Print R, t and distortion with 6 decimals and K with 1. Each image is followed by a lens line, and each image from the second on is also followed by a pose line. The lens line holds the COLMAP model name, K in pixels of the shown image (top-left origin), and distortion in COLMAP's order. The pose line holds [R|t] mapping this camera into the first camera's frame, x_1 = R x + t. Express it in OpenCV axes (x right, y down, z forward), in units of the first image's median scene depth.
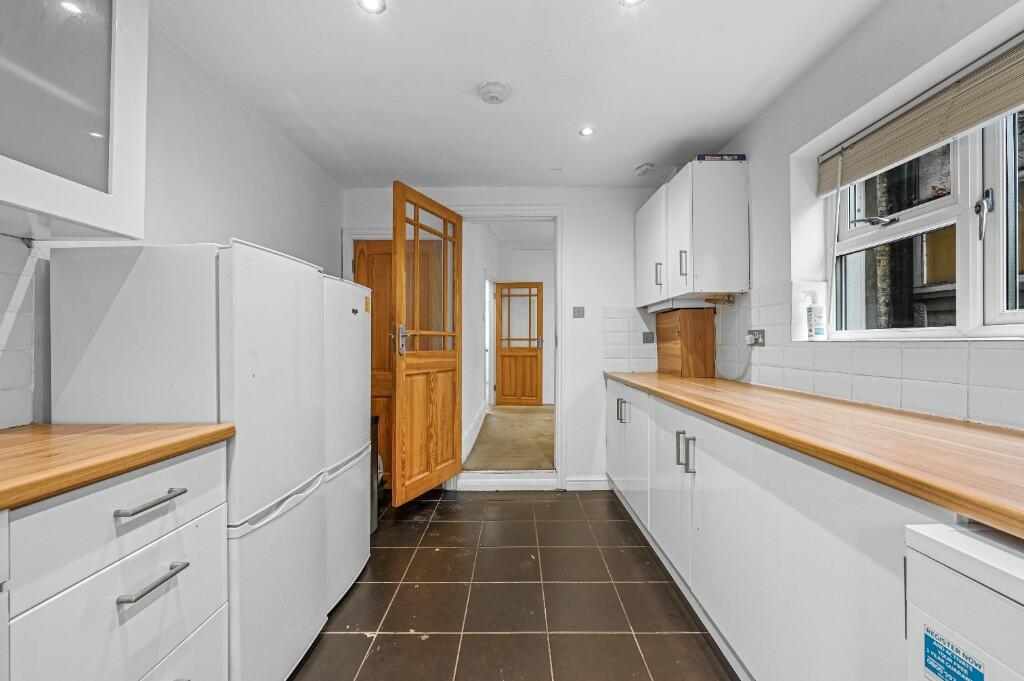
lens RADIAL K [[417.9, 0, 512.8], [0, 417.9, 336.7], [0, 0, 1]] dist [-0.008171, -0.000025]
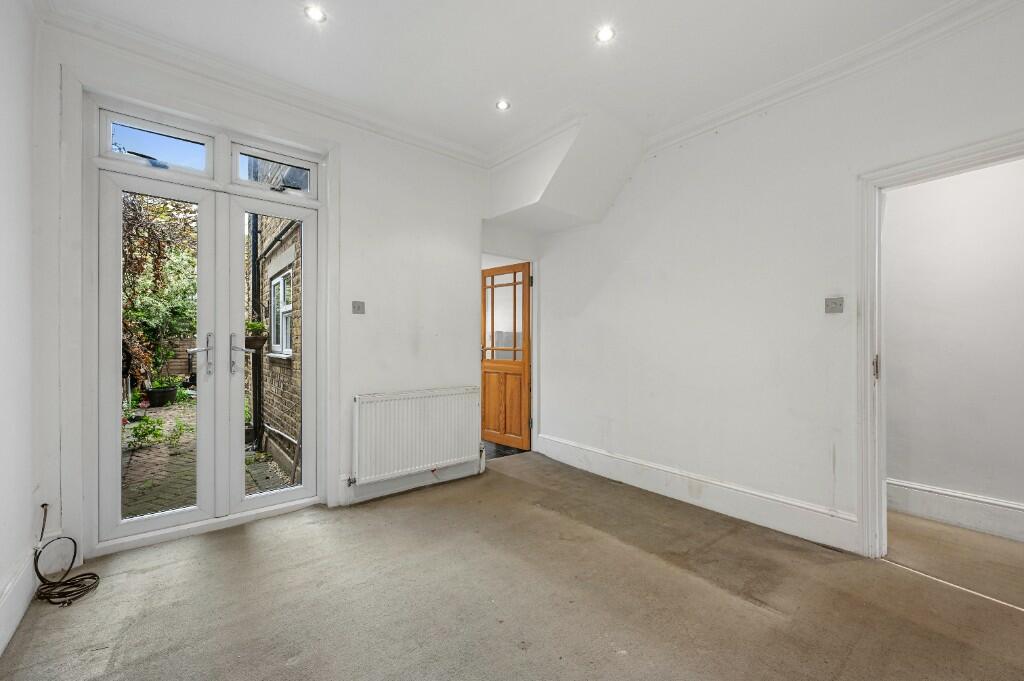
lens RADIAL K [[417.9, 0, 512.4], [0, 417.9, 338.9], [0, 0, 1]] dist [-0.008171, -0.000025]
pose [[0.630621, 0.003553, -0.776083, 0.563333], [-0.001428, 0.999993, 0.003418, -0.012347], [0.776090, -0.001048, 0.630621, 0.573161]]
